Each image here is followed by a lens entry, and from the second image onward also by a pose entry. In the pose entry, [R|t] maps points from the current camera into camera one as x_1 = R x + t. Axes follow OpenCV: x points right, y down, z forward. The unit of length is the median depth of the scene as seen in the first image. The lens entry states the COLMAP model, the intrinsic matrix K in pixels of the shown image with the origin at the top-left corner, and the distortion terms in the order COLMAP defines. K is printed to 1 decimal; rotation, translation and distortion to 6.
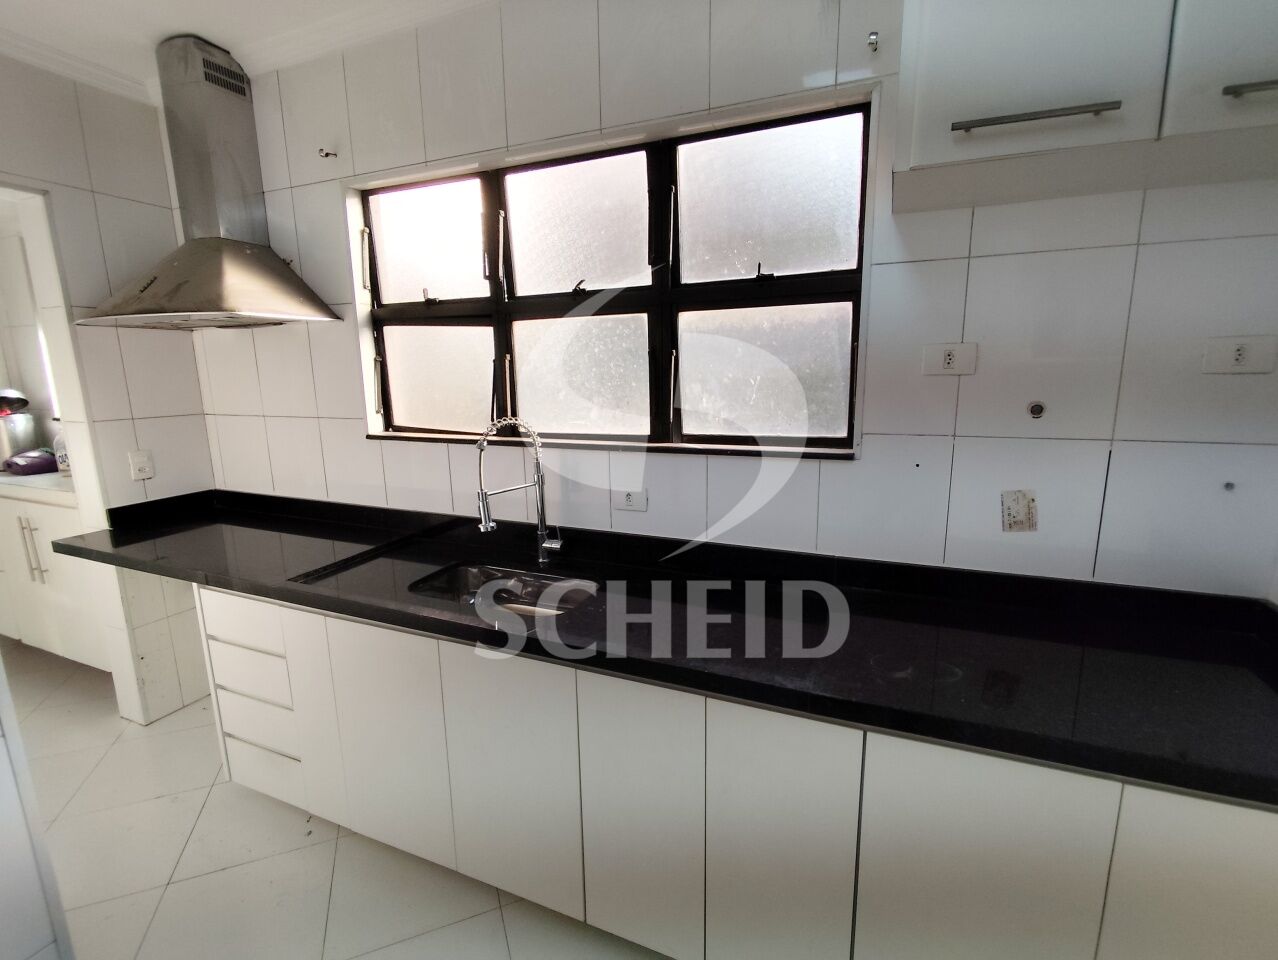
lens RADIAL K [[584.9, 0, 639.0], [0, 584.9, 480.0], [0, 0, 1]] dist [-0.003613, -0.000413]
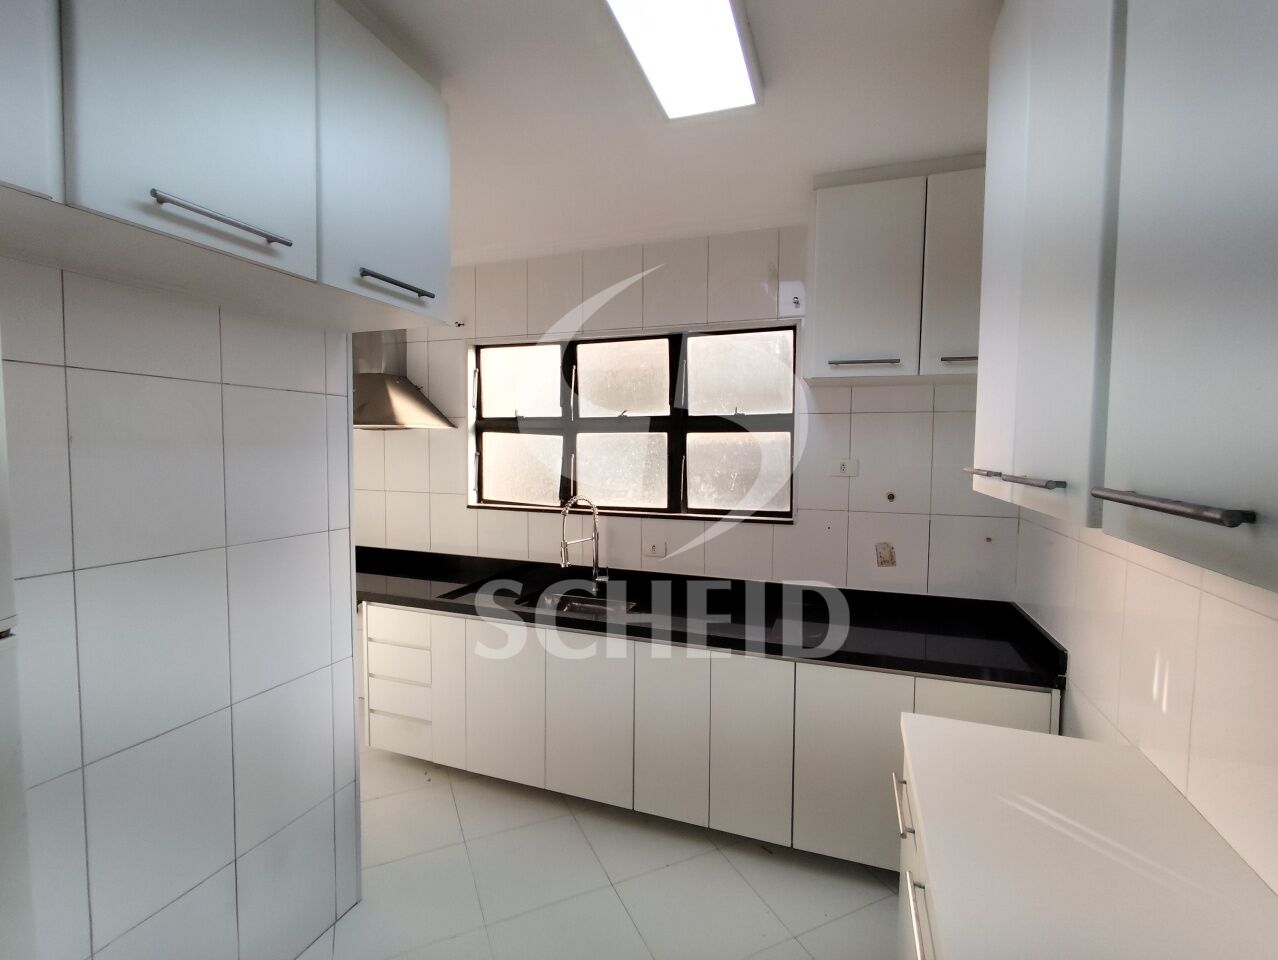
lens RADIAL K [[584.9, 0, 639.0], [0, 584.9, 480.0], [0, 0, 1]] dist [-0.003613, -0.000413]
pose [[0.998693, 0.018656, 0.047588, -0.132351], [-0.012246, 0.991229, -0.131589, 0.054829], [-0.049625, 0.130834, 0.990162, -0.553206]]
